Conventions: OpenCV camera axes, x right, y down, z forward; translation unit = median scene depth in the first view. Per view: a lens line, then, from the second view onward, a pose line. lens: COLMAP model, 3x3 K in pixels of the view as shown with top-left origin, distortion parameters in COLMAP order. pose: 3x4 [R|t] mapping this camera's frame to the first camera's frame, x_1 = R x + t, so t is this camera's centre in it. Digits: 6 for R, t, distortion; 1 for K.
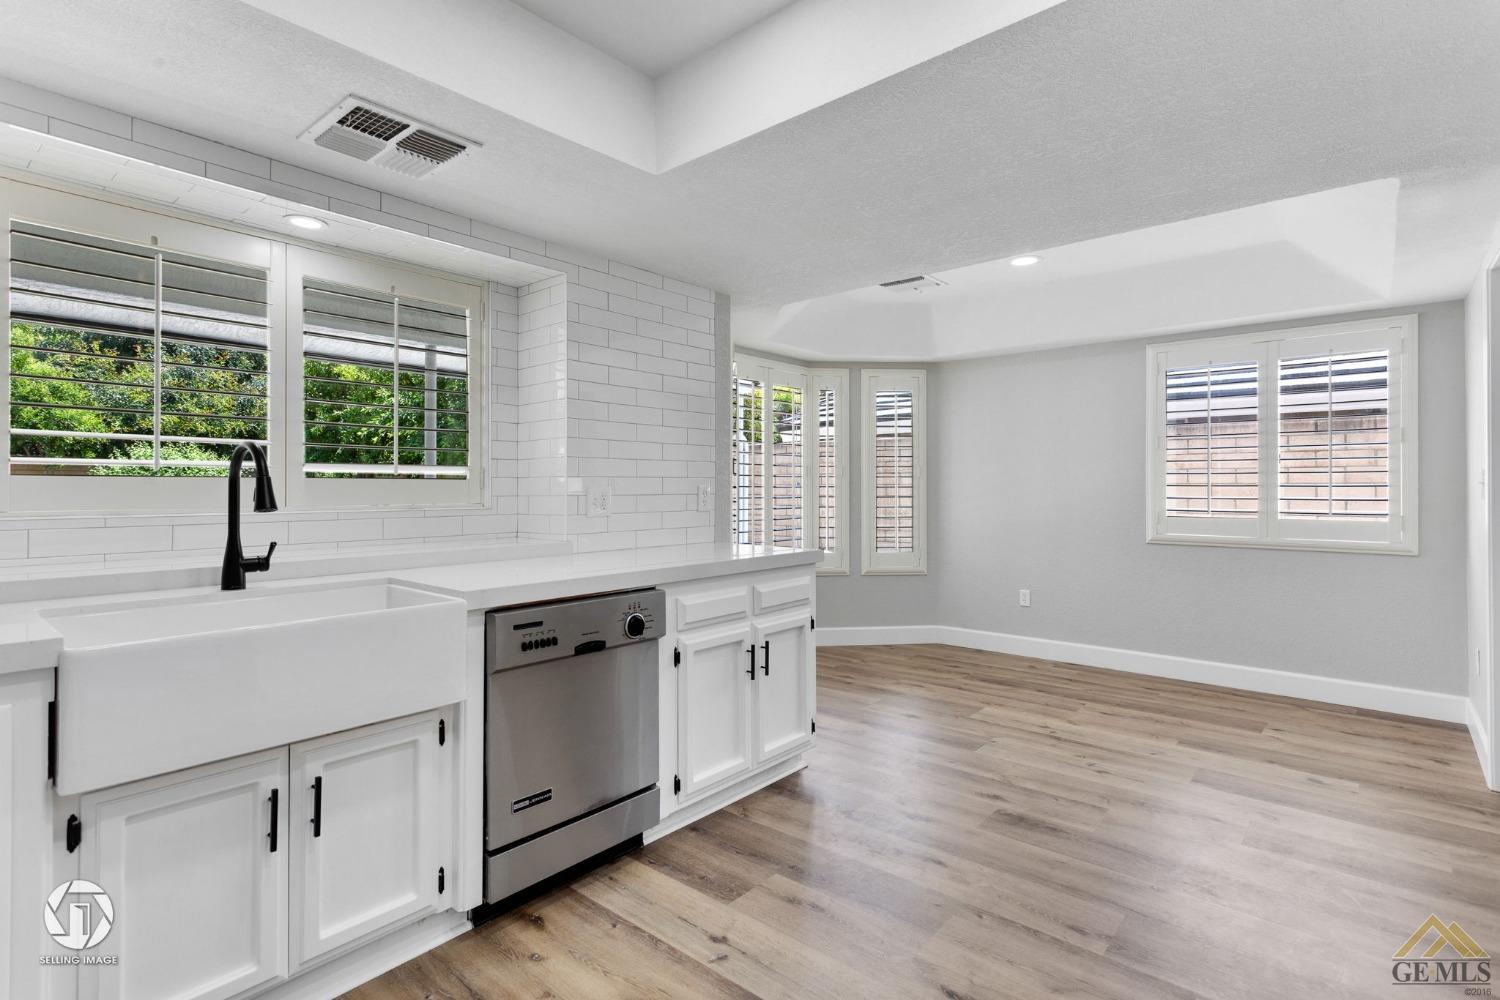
lens RADIAL K [[733.7, 0, 743.2], [0, 733.7, 490.1], [0, 0, 1]] dist [0.011546, 0.000828]
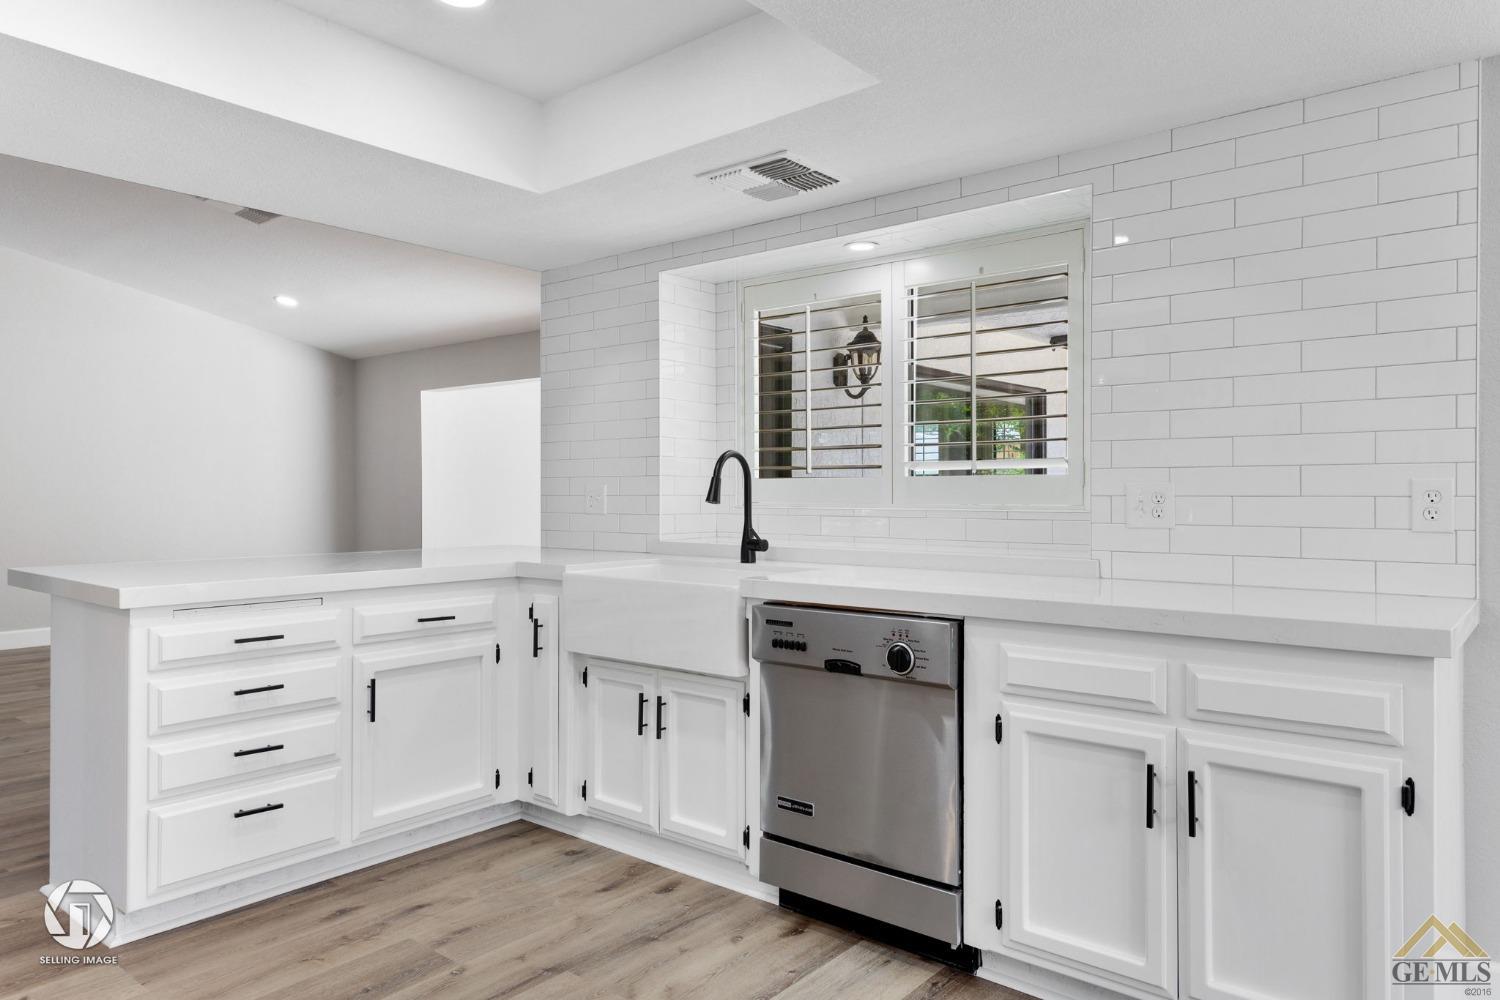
lens RADIAL K [[986.7, 0, 737.3], [0, 986.7, 490.9], [0, 0, 1]] dist [0.009791, 0.002064]
pose [[0.005964, 0.001119, -0.999982, 0.897516], [-0.001437, 0.999998, 0.001111, 0.003835], [0.999981, 0.001431, 0.005966, 0.807843]]
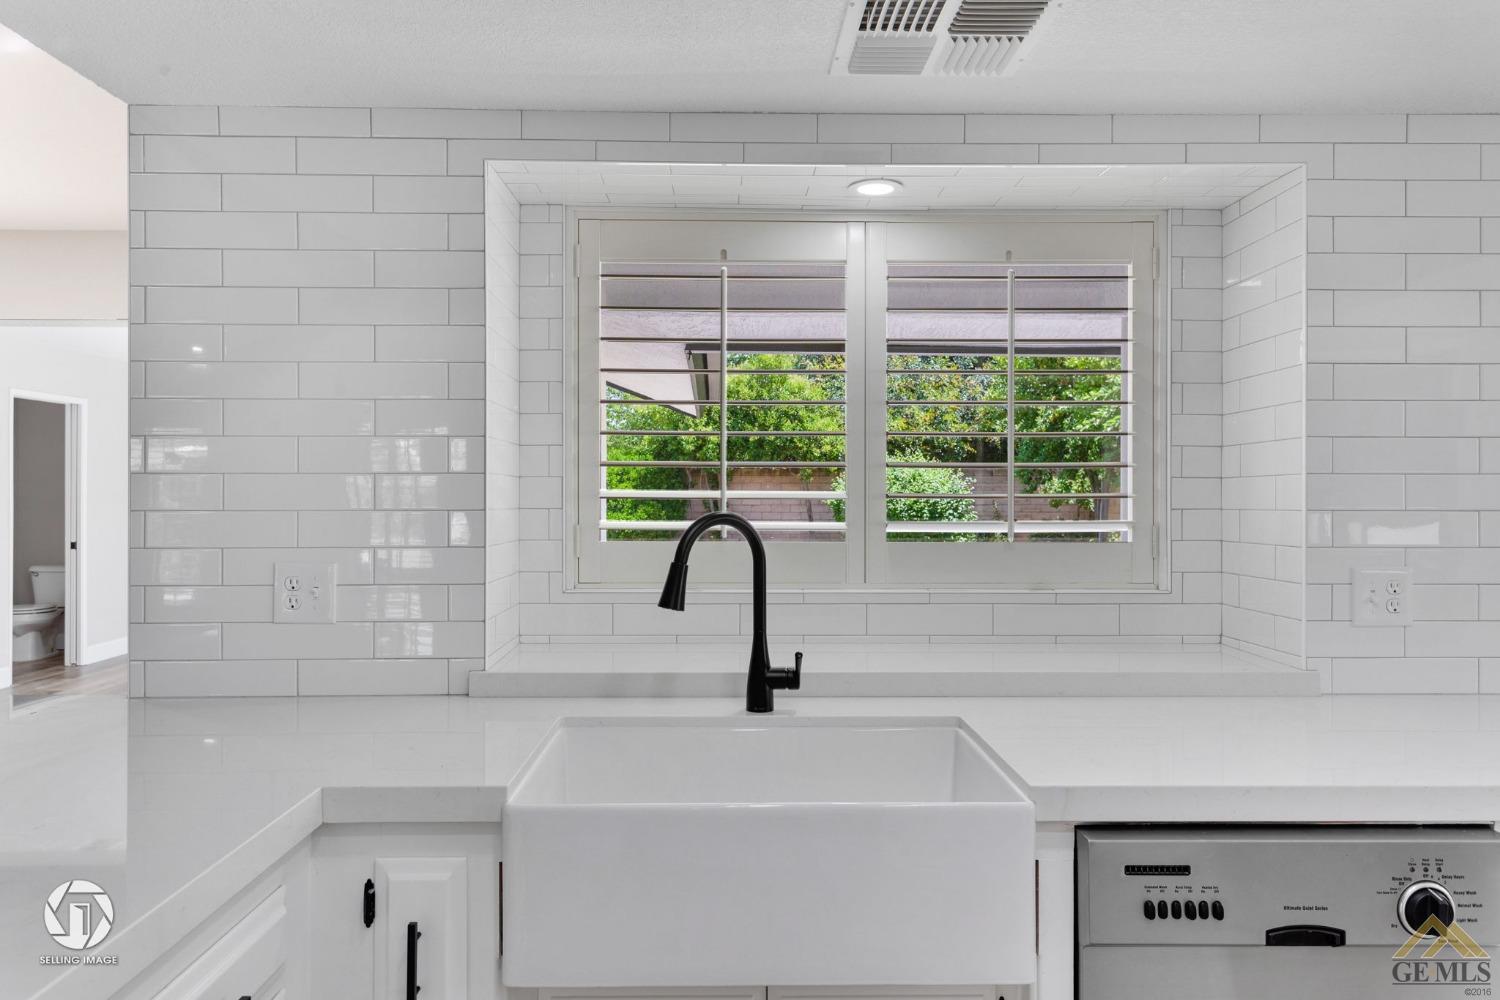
lens RADIAL K [[986.7, 0, 737.3], [0, 986.7, 490.9], [0, 0, 1]] dist [0.009791, 0.002064]
pose [[0.660745, 0.000120, -0.750611, 0.030052], [-0.003828, 0.999988, -0.003210, -0.068273], [0.750601, 0.004995, 0.660737, 0.273597]]
